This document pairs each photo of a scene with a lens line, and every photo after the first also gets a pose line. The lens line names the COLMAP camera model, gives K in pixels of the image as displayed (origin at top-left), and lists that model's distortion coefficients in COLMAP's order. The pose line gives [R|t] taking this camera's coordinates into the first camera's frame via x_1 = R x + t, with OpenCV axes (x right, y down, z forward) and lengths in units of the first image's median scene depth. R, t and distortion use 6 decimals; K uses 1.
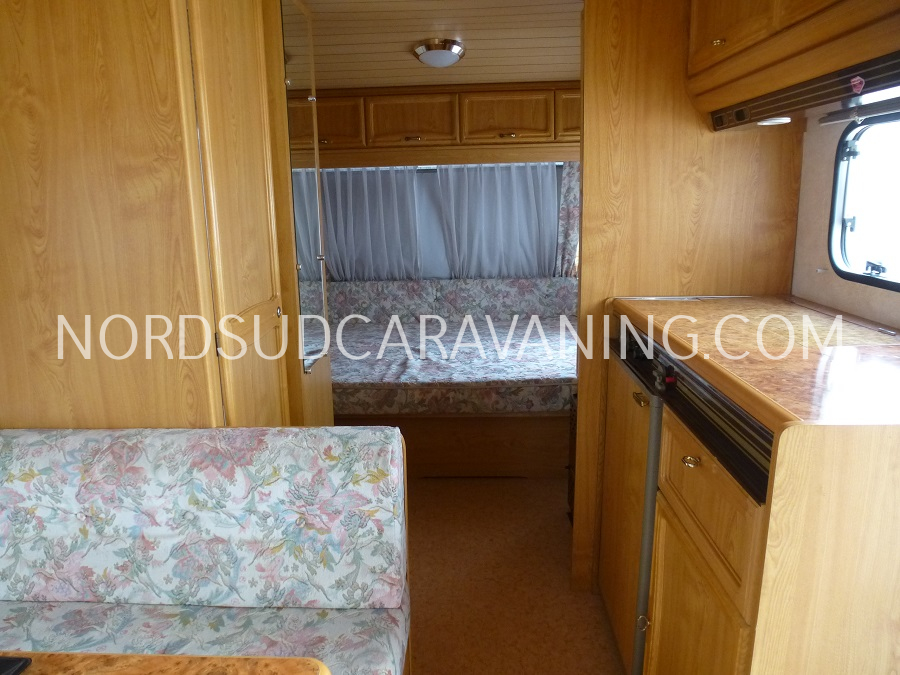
lens RADIAL K [[640.9, 0, 450.8], [0, 640.9, 332.7], [0, 0, 1]] dist [-0.066386, 0.026333]
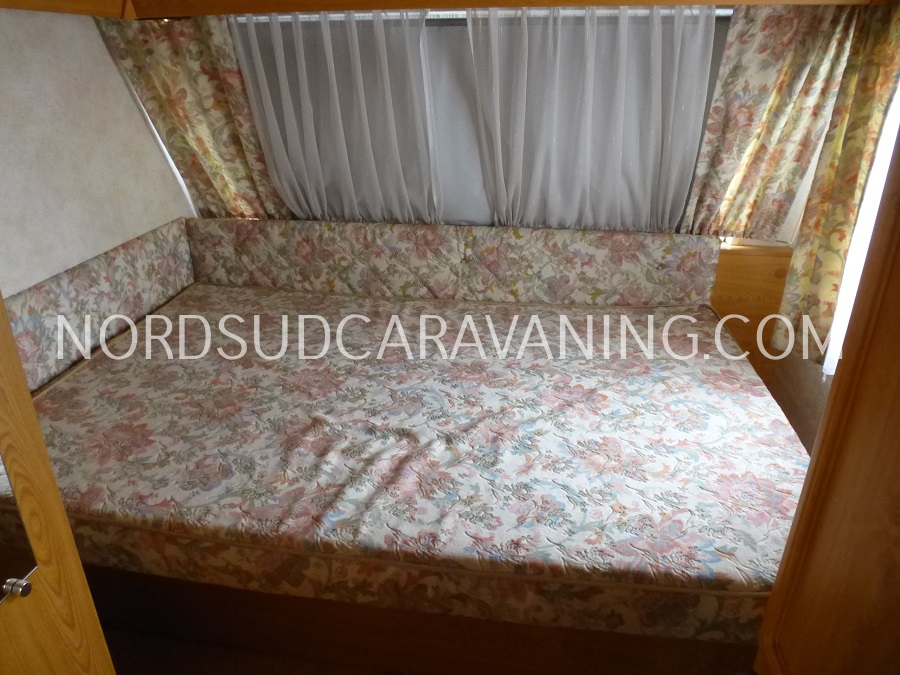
lens RADIAL K [[640.9, 0, 450.8], [0, 640.9, 332.7], [0, 0, 1]] dist [-0.066386, 0.026333]
pose [[0.991407, 0.070694, -0.110063, 0.034662], [-0.047901, 0.979145, 0.197435, -0.106095], [0.121725, -0.190466, 0.974118, 0.442473]]
